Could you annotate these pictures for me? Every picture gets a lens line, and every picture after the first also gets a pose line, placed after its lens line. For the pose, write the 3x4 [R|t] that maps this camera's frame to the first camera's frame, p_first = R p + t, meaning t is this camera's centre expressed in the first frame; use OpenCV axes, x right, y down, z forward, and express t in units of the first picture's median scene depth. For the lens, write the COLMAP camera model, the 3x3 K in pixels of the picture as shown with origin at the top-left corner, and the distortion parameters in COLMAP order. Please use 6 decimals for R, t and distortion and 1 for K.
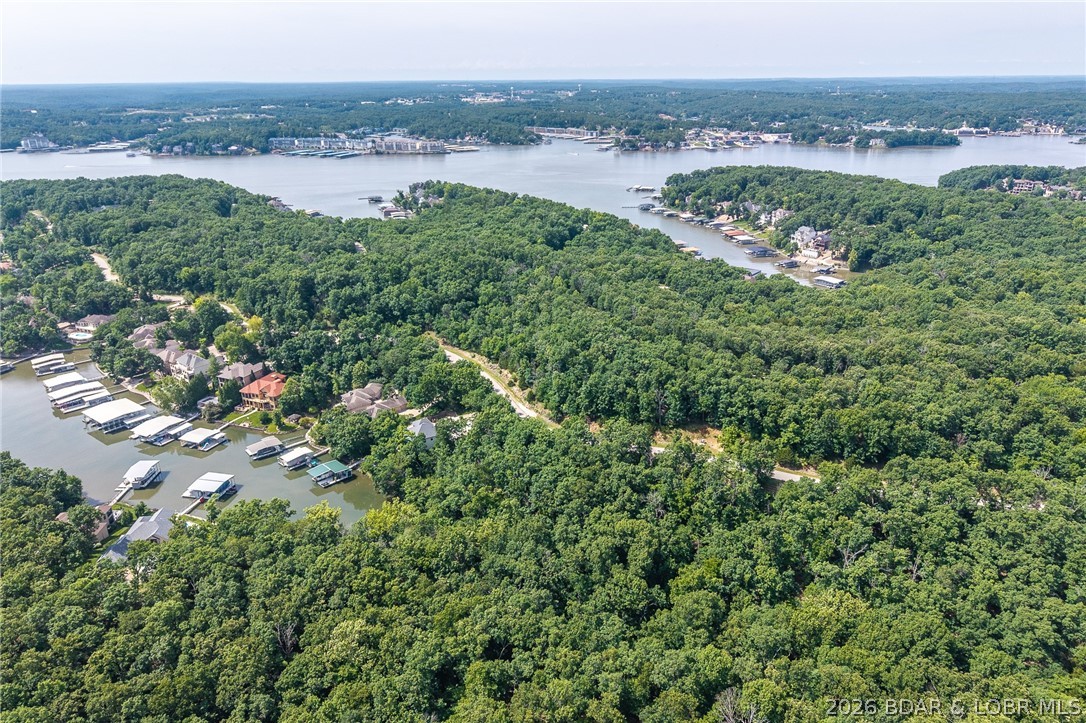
lens RADIAL K [[721.3, 0, 541.1], [0, 721.3, 361.5], [0, 0, 1]] dist [0.023265, -0.030054]
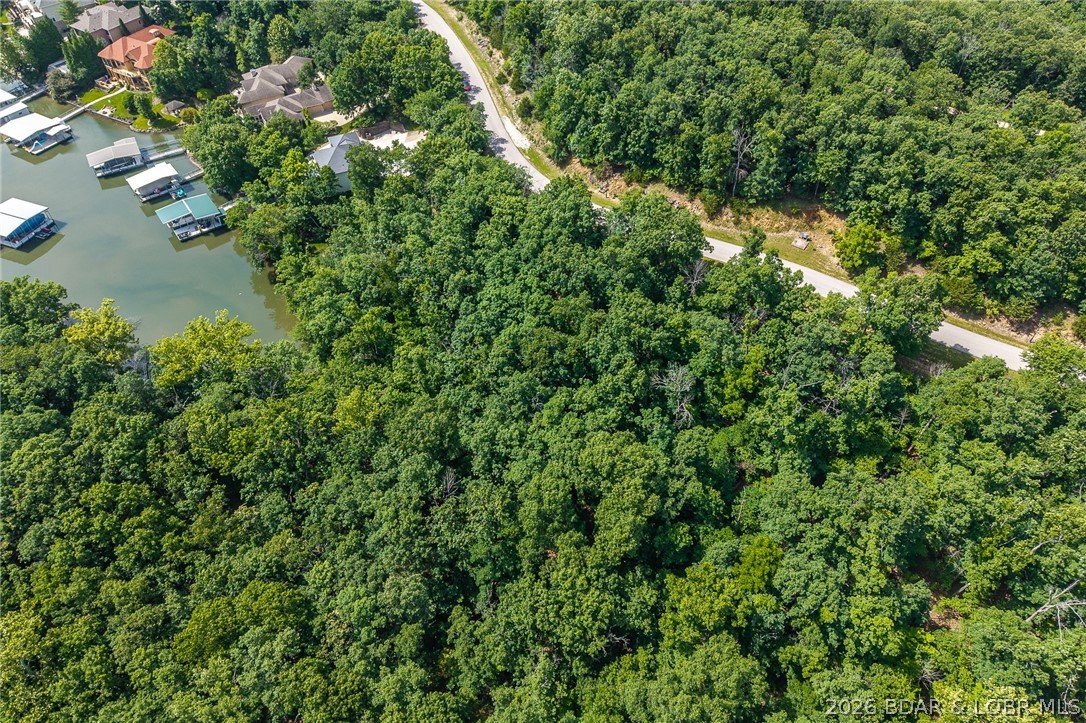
lens RADIAL K [[721.3, 0, 546.3], [0, 721.3, 366.2], [0, 0, 1]] dist [0.023265, -0.030054]
pose [[0.989887, 0.112936, -0.085839, 0.083594], [-0.061965, 0.888581, 0.454514, -0.036869], [0.127606, -0.444599, 0.886594, 0.423511]]
